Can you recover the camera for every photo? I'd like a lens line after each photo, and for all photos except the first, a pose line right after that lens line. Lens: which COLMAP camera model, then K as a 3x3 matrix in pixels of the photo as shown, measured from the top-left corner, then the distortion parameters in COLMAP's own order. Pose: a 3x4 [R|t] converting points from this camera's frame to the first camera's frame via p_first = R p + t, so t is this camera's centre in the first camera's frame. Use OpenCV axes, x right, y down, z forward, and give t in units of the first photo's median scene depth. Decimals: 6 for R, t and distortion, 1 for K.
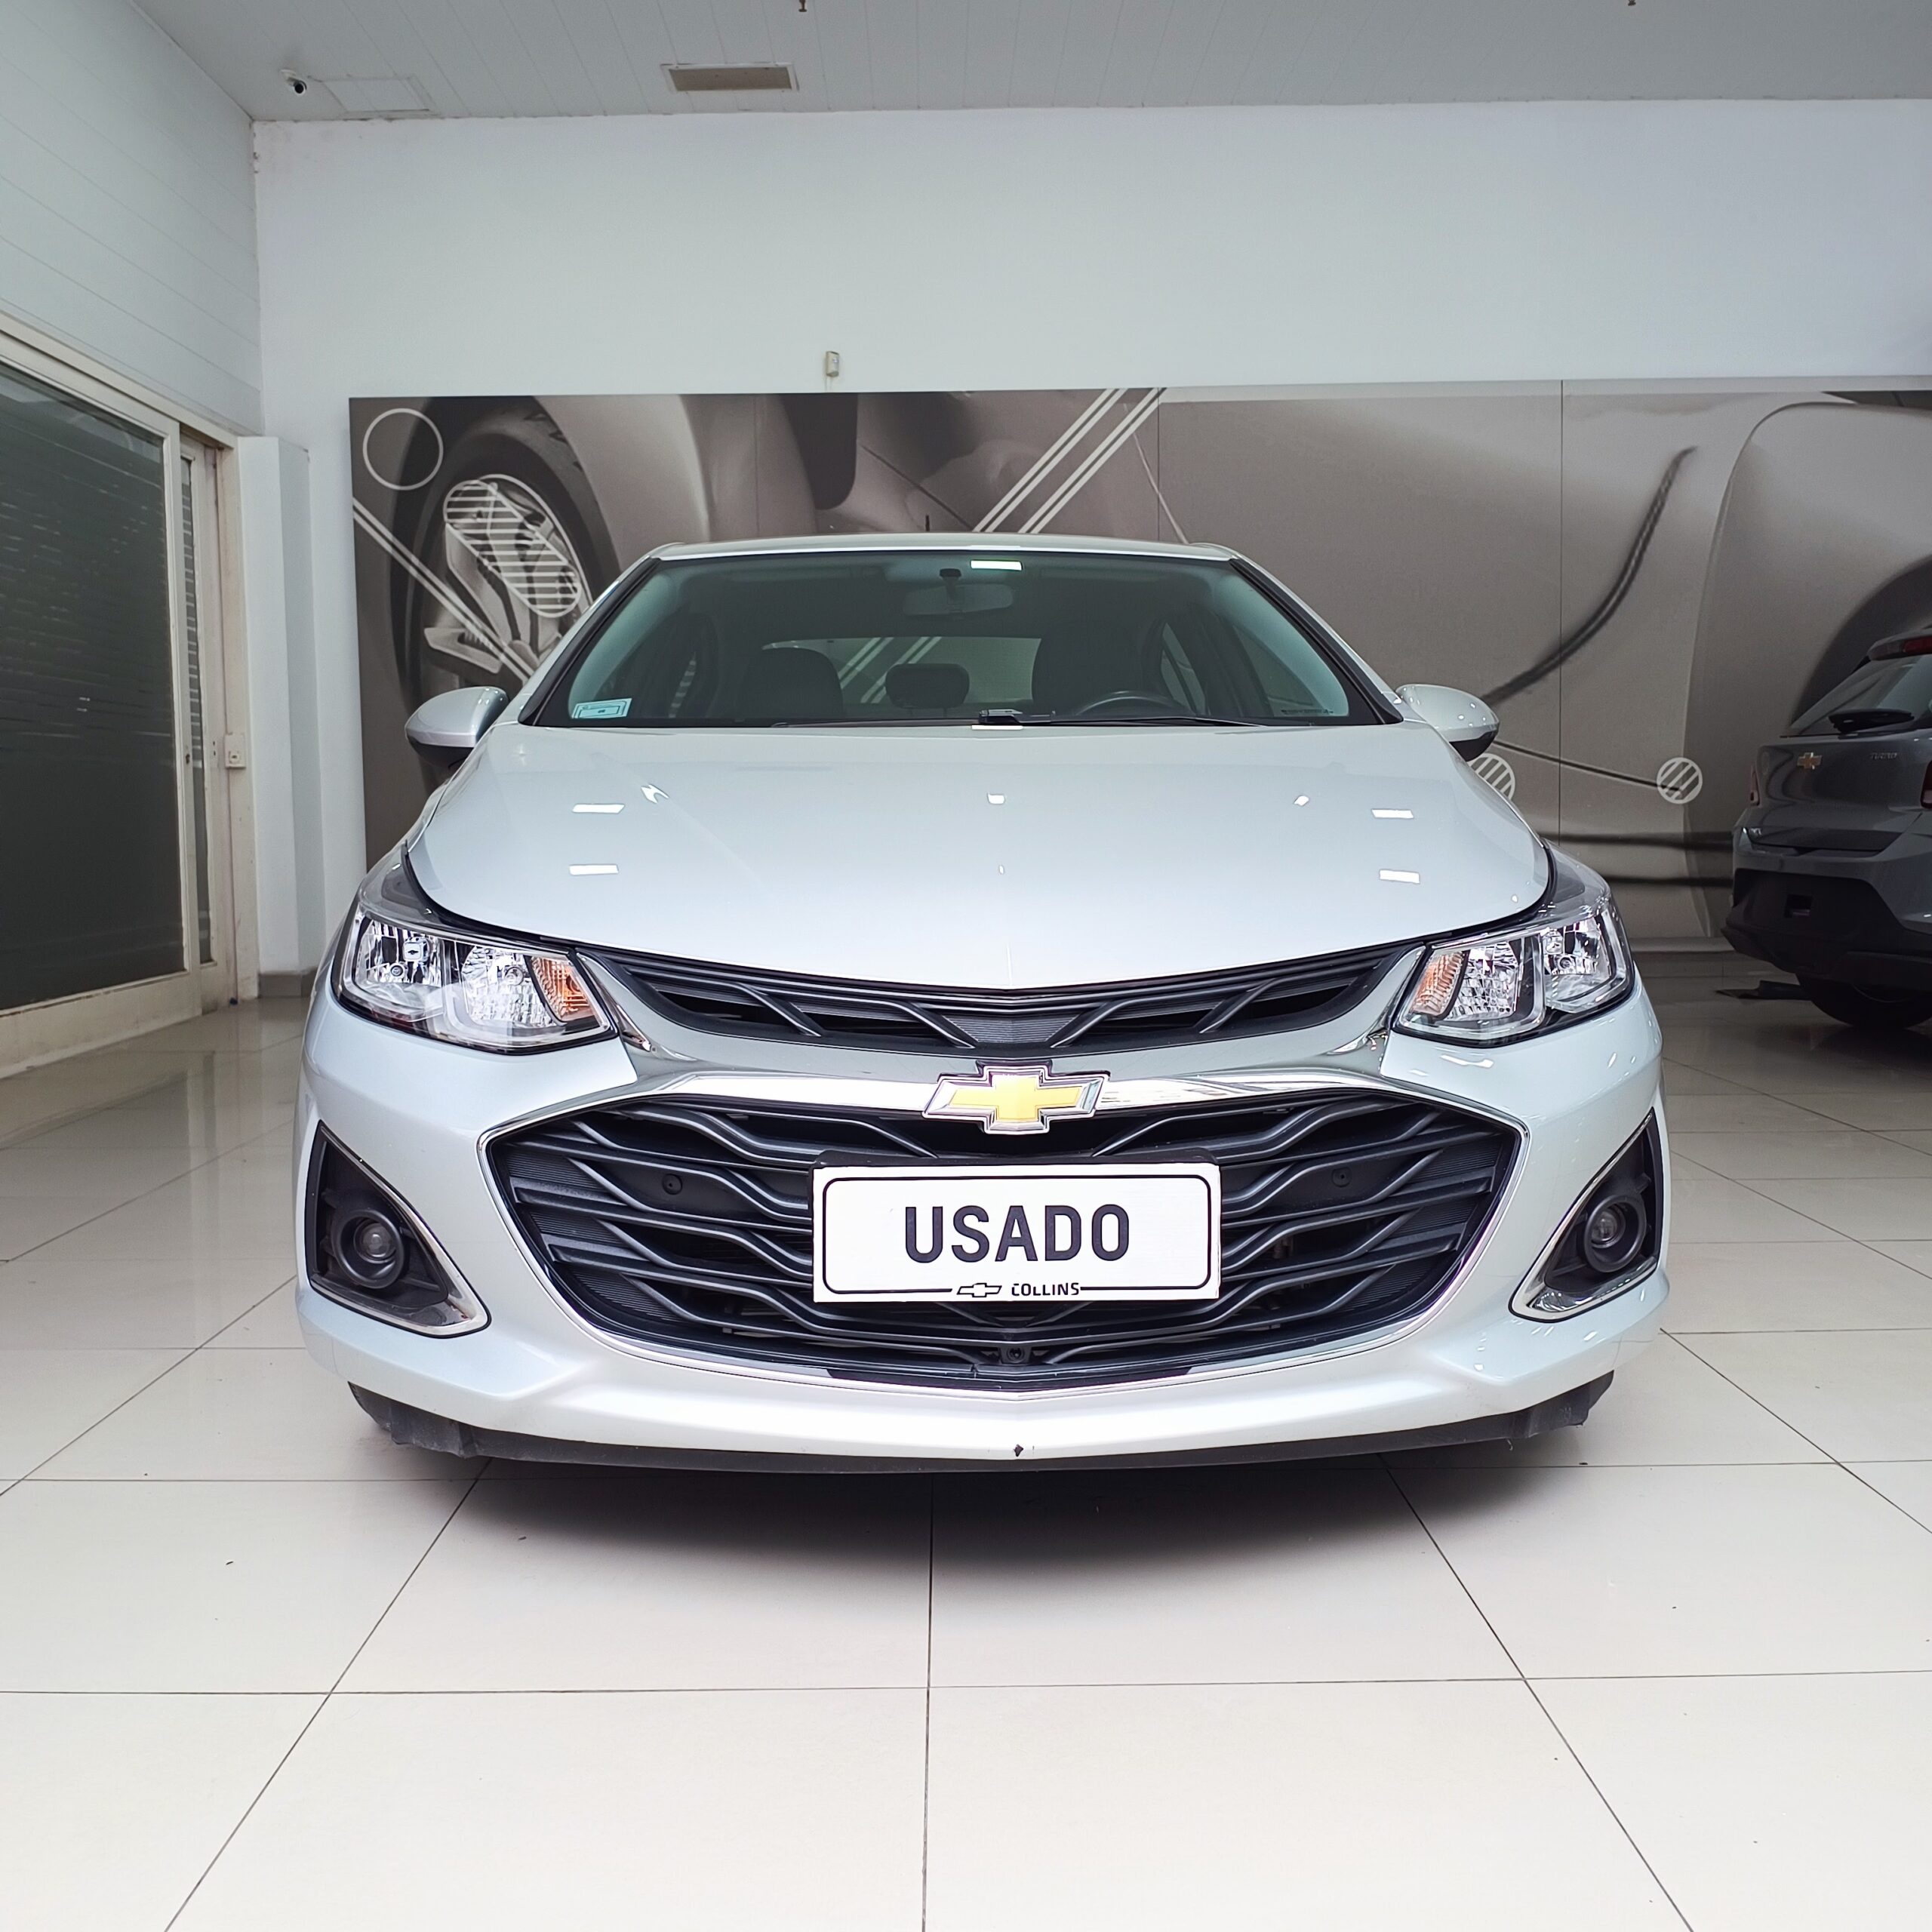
lens RADIAL K [[1929.1, 0, 969.0], [0, 1929.1, 901.3], [0, 0, 1]] dist [0.164363, -0.348722]
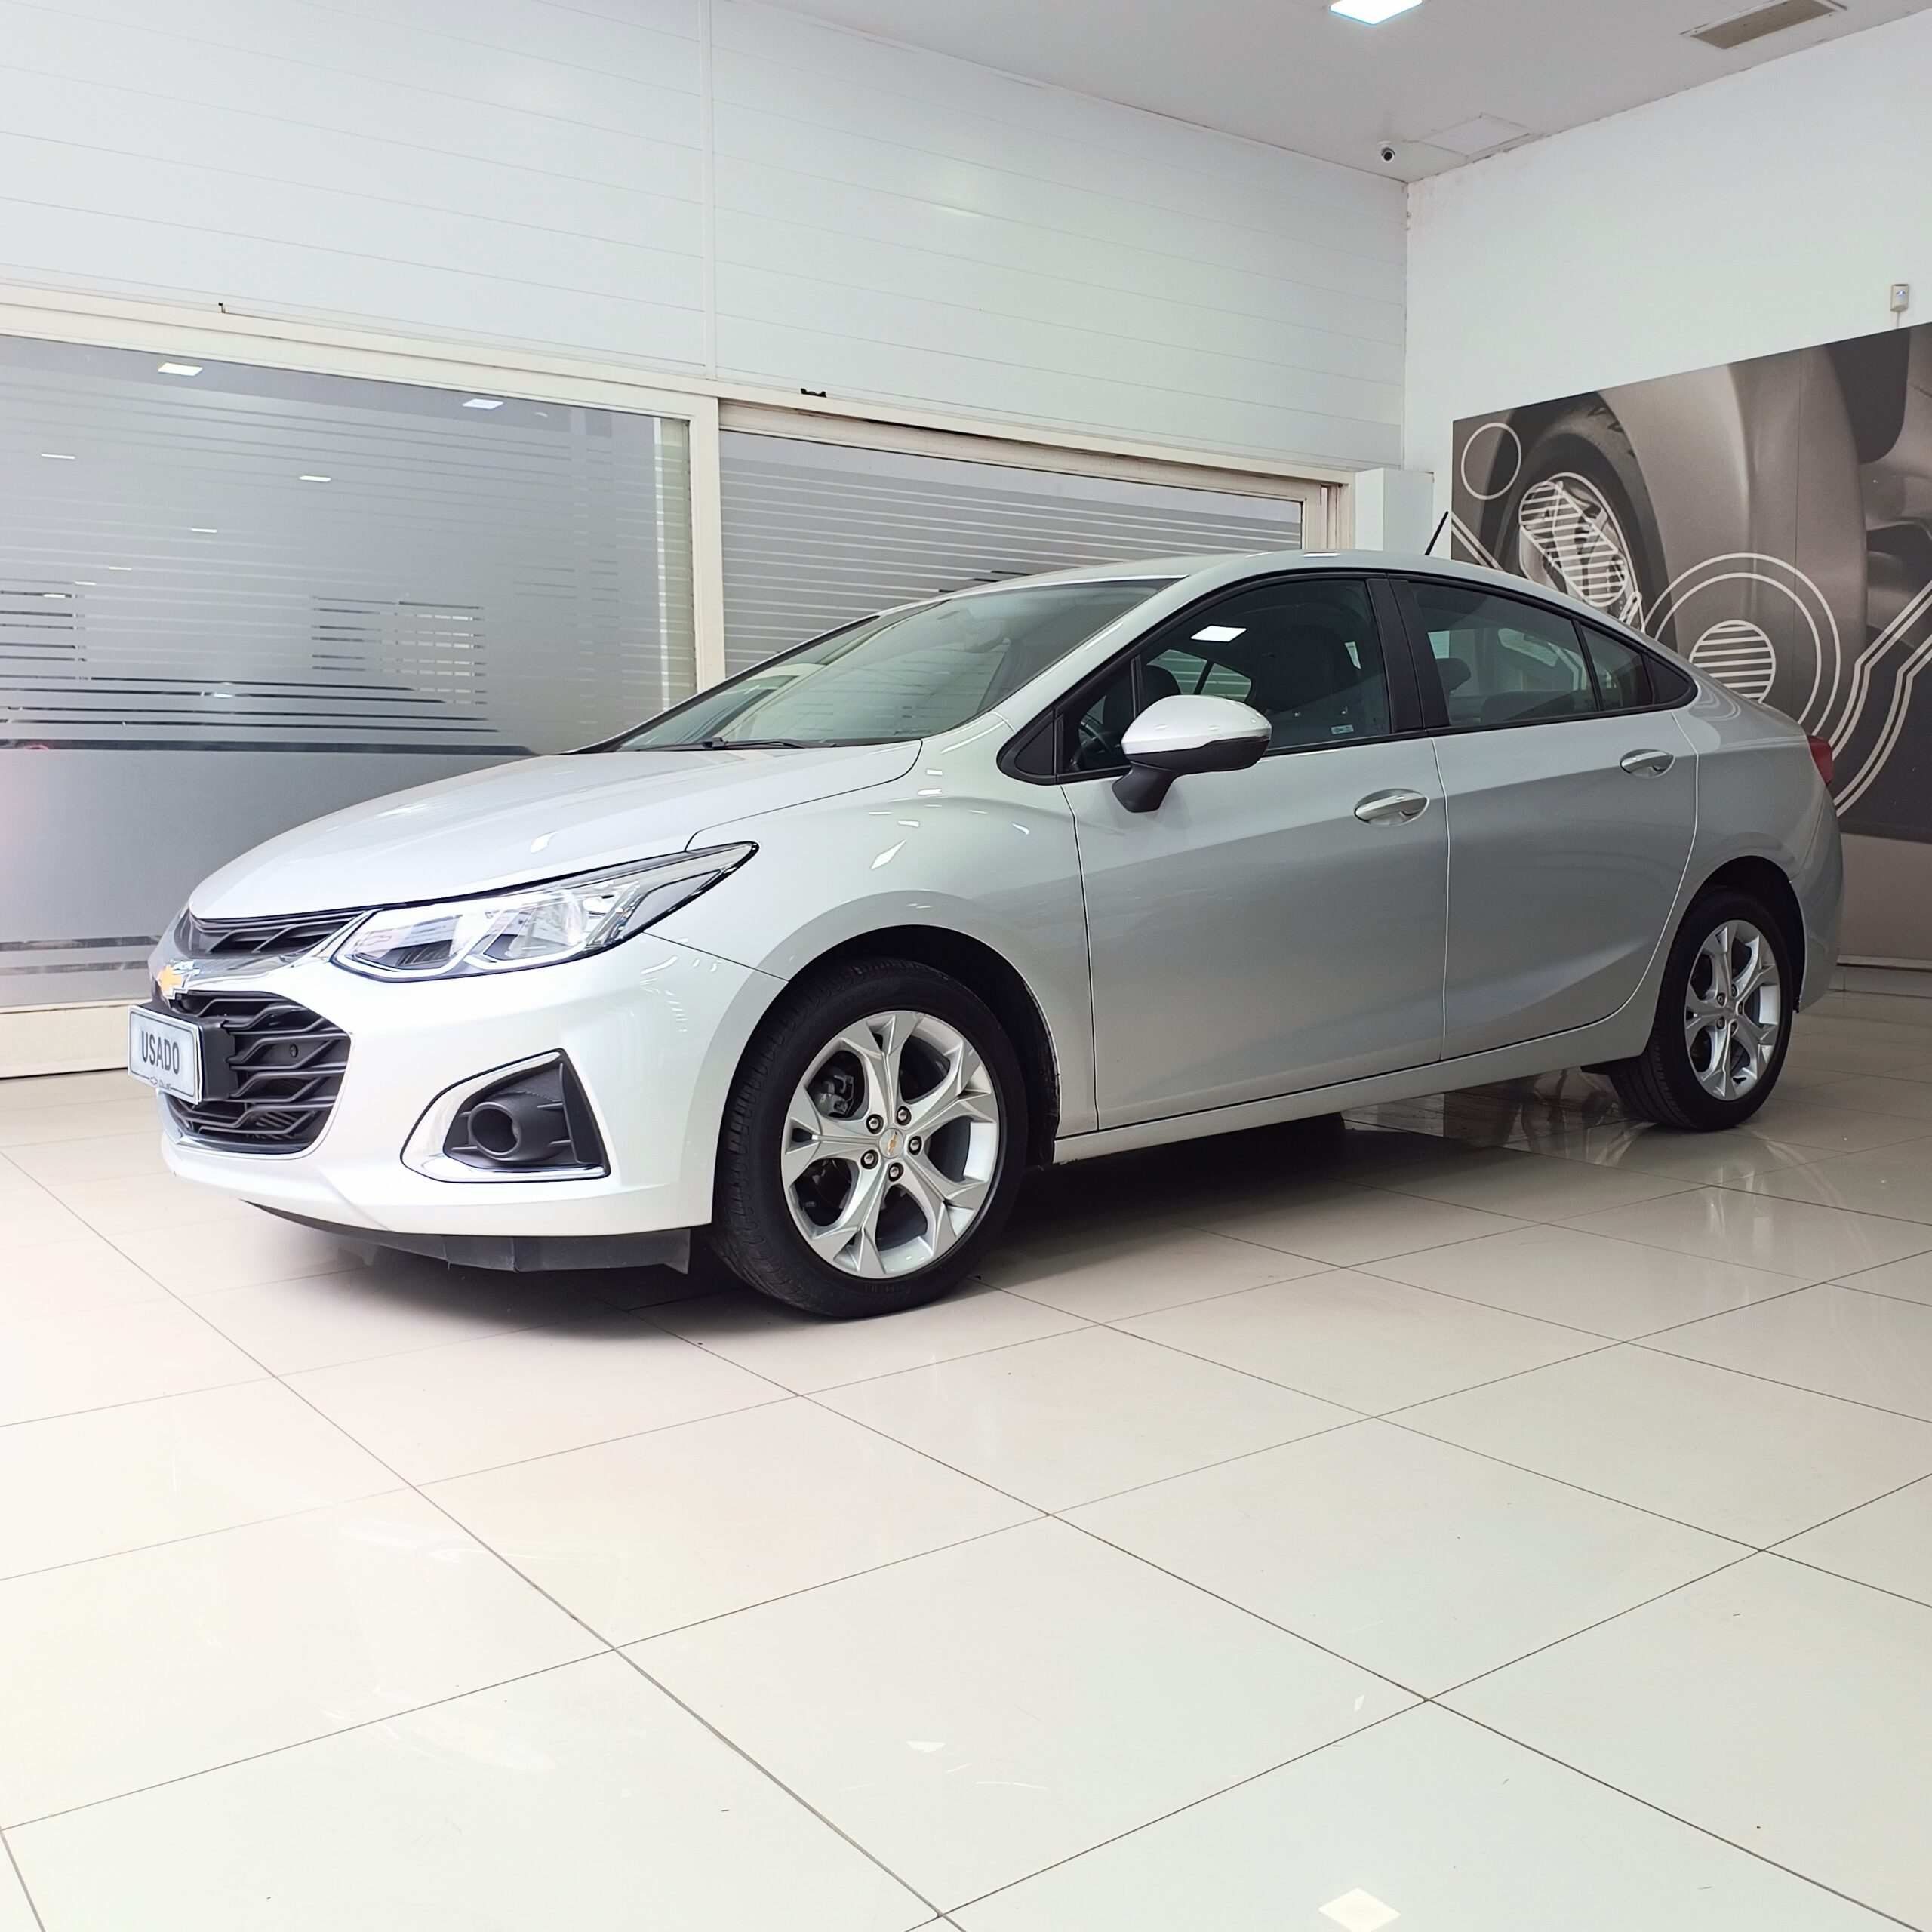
lens RADIAL K [[1916.5, 0, 976.0], [0, 1916.5, 965.8], [0, 0, 1]] dist [0.066258, -0.090258]
pose [[0.600612, 0.079830, -0.795546, 0.411618], [-0.040765, 0.996766, 0.069245, -0.014688], [0.798501, -0.009159, 0.601924, 0.125958]]
